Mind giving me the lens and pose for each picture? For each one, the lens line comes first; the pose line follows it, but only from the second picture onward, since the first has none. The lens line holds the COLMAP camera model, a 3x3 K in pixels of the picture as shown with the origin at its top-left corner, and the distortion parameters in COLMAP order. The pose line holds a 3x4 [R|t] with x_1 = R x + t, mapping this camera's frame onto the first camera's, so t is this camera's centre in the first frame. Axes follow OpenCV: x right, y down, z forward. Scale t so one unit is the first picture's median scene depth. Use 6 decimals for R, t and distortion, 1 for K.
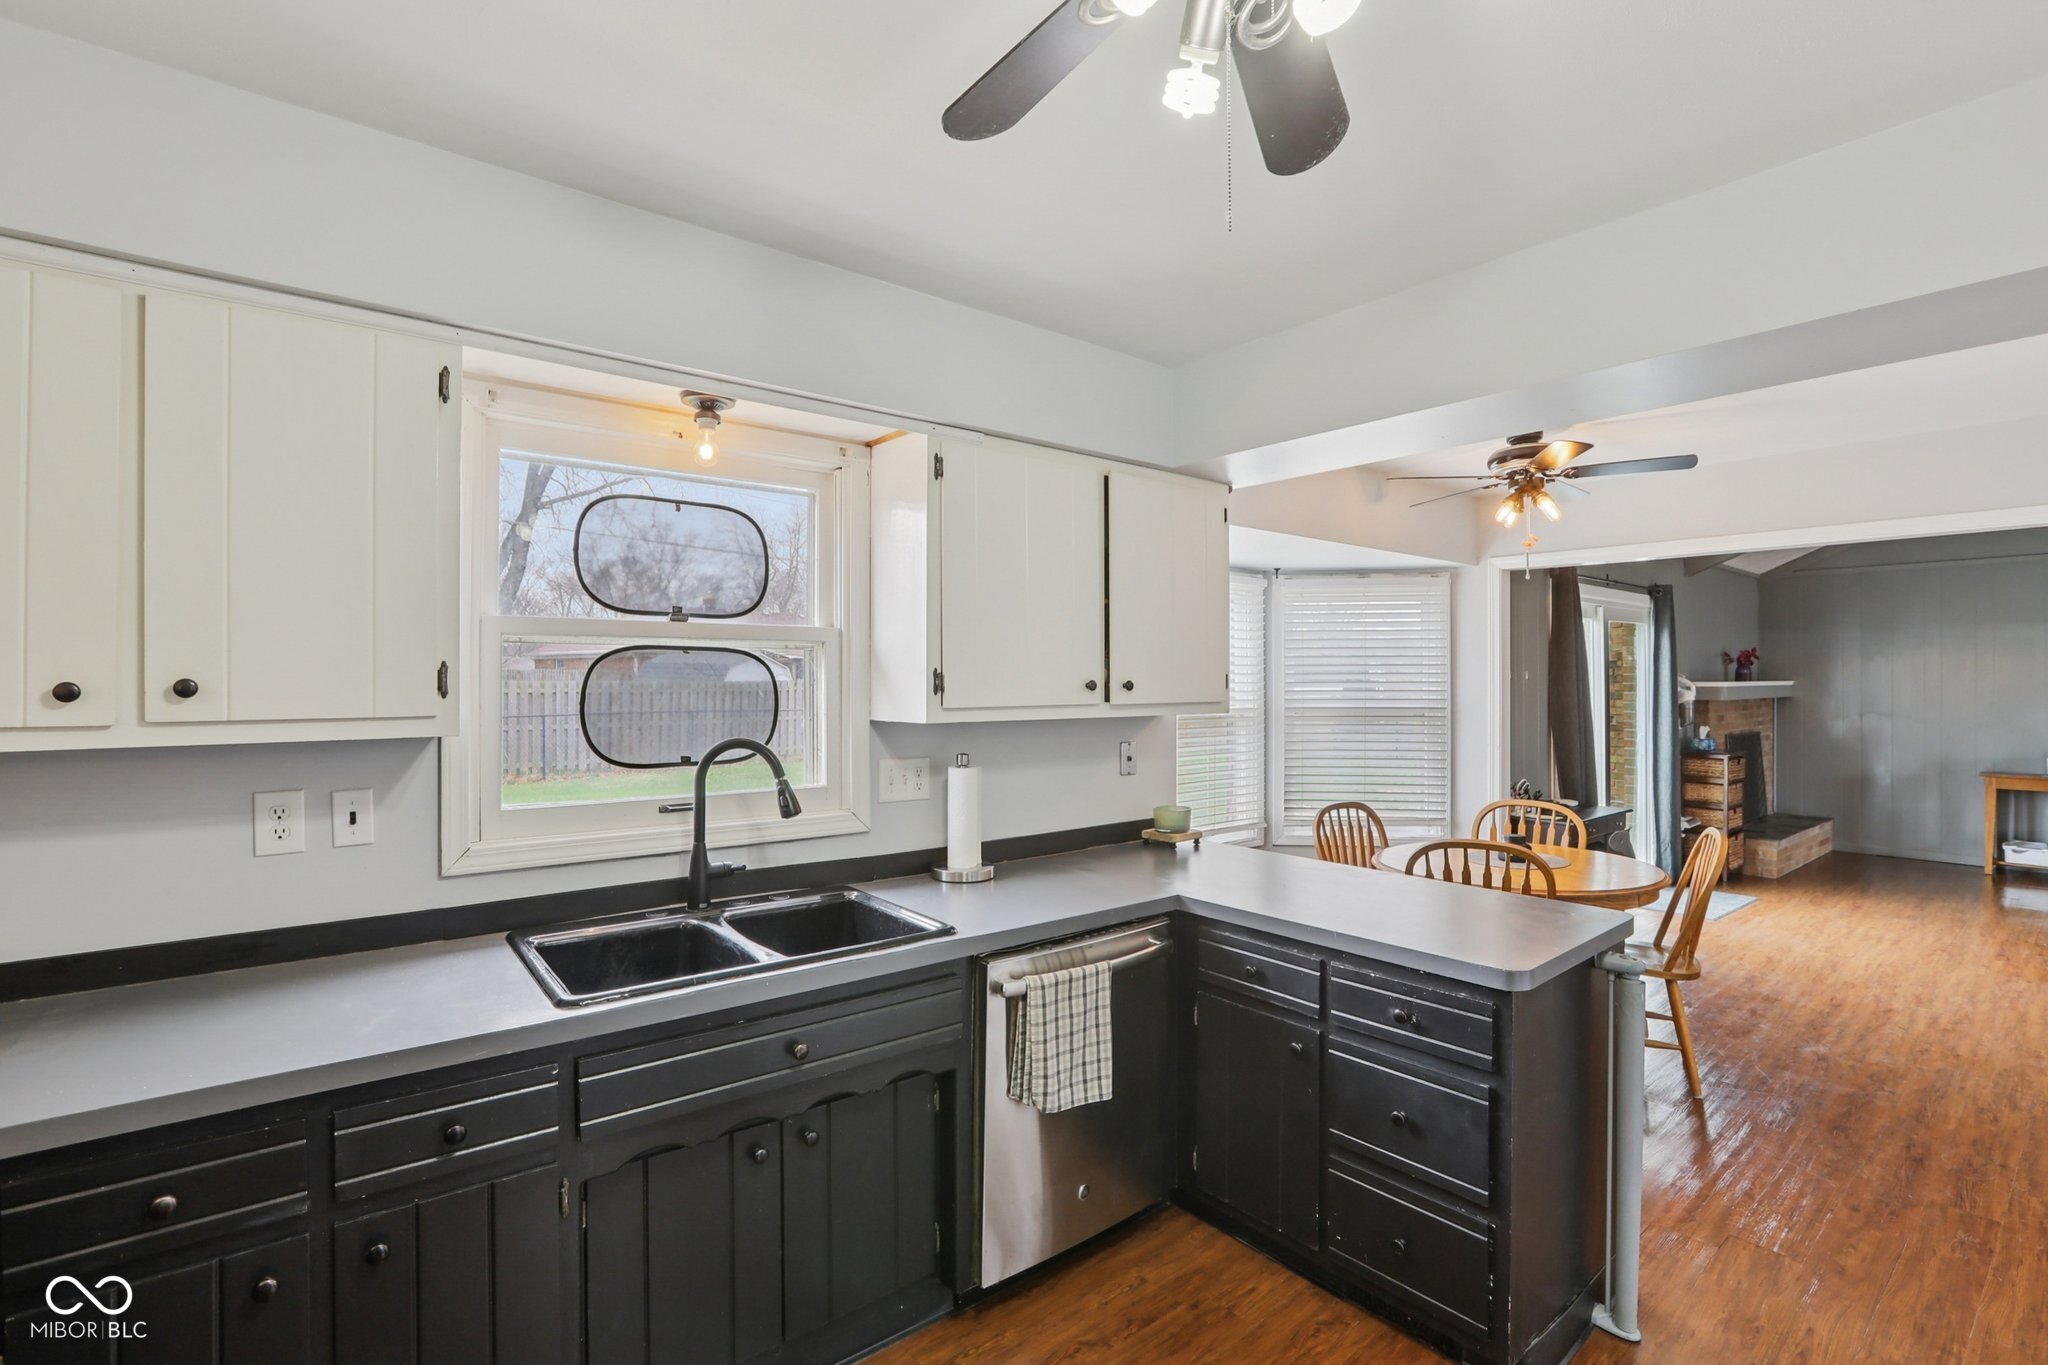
lens RADIAL K [[942.1, 0, 1034.7], [0, 942.1, 677.3], [0, 0, 1]] dist [-0.024536, 0.006222]
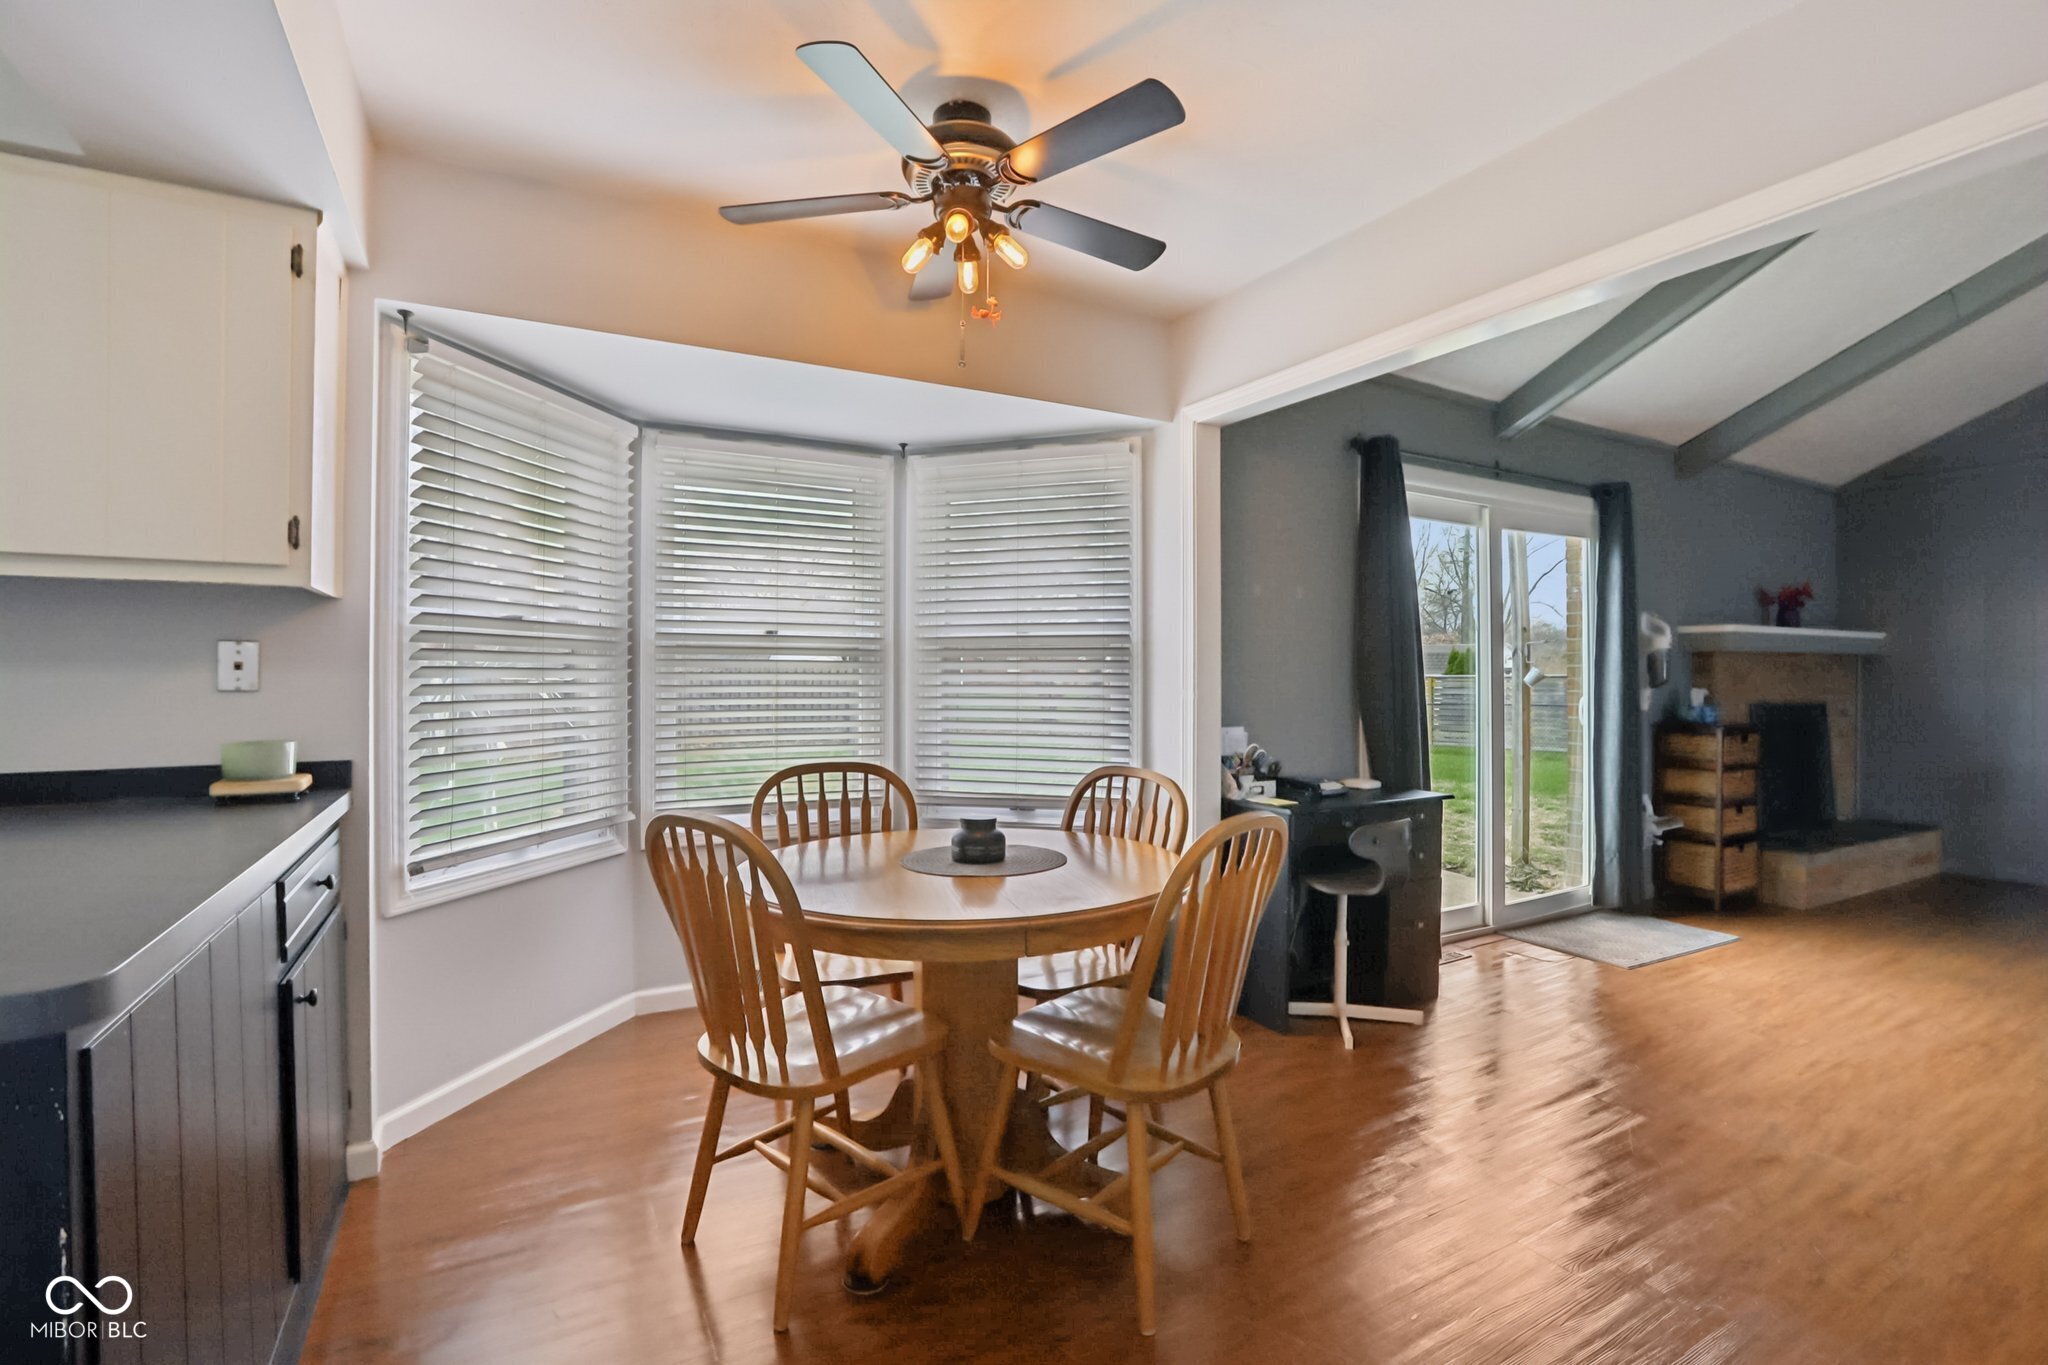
lens RADIAL K [[942.1, 0, 1034.7], [0, 942.1, 677.3], [0, 0, 1]] dist [-0.024536, 0.006222]
pose [[0.985489, 0.006875, -0.169602, 0.354633], [-0.004881, 0.999914, 0.012174, 0.039173], [0.169671, -0.011169, 0.985437, 0.227789]]
